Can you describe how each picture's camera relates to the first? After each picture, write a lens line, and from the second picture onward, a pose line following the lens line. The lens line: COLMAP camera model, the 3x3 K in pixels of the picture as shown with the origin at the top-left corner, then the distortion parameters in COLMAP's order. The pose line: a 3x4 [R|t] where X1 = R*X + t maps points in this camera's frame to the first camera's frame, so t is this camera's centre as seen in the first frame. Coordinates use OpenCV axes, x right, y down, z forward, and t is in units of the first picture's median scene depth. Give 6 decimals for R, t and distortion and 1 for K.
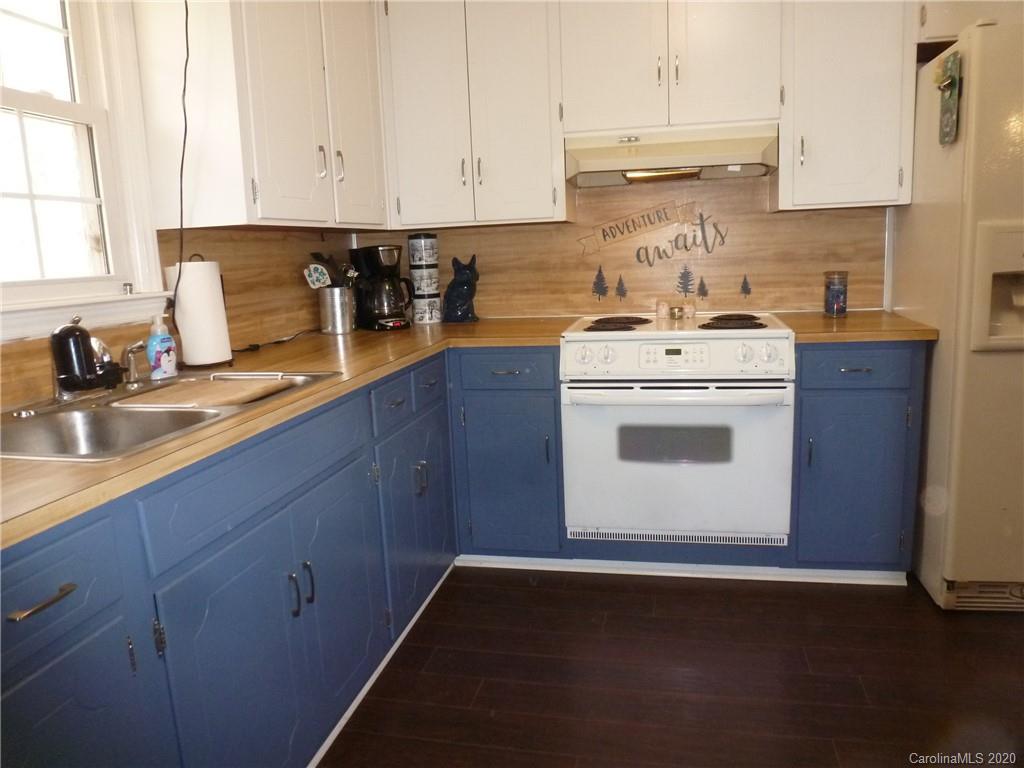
lens RADIAL K [[724.4, 0, 513.0], [0, 724.4, 385.6], [0, 0, 1]] dist [-0.081834, 0.033040]
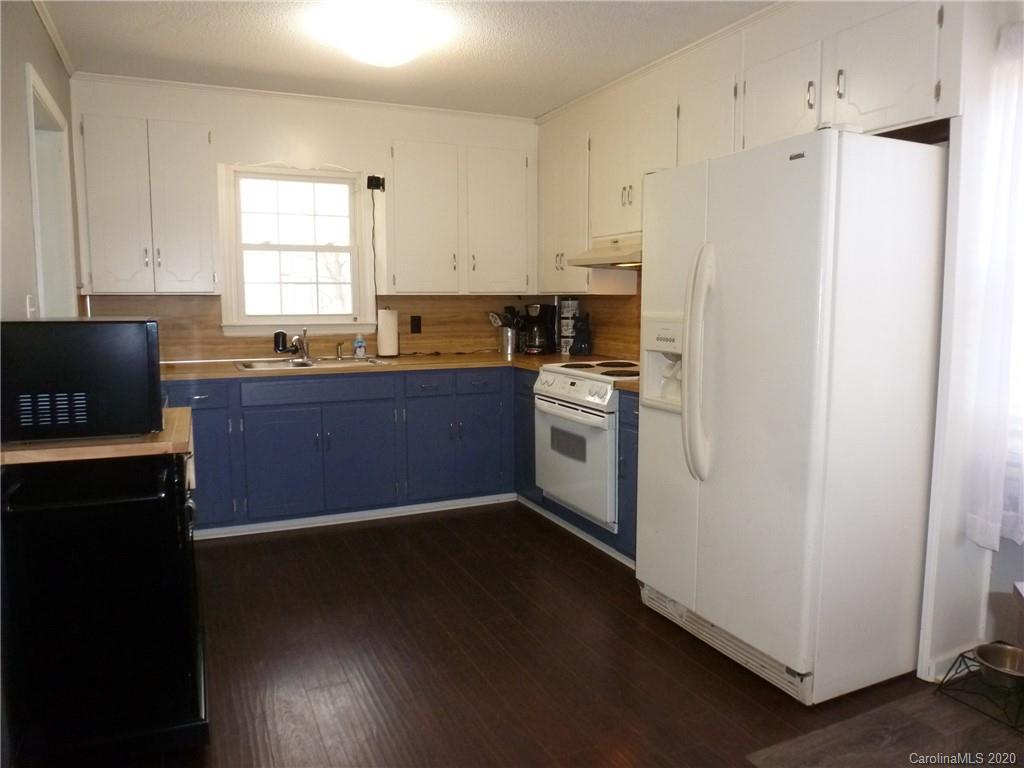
lens RADIAL K [[724.4, 0, 513.3], [0, 724.4, 382.3], [0, 0, 1]] dist [-0.081834, 0.033040]
pose [[0.599470, 0.133910, -0.789116, 1.321596], [-0.171249, 0.984534, 0.036978, -0.082613], [0.781863, 0.112967, 0.613130, -0.046003]]
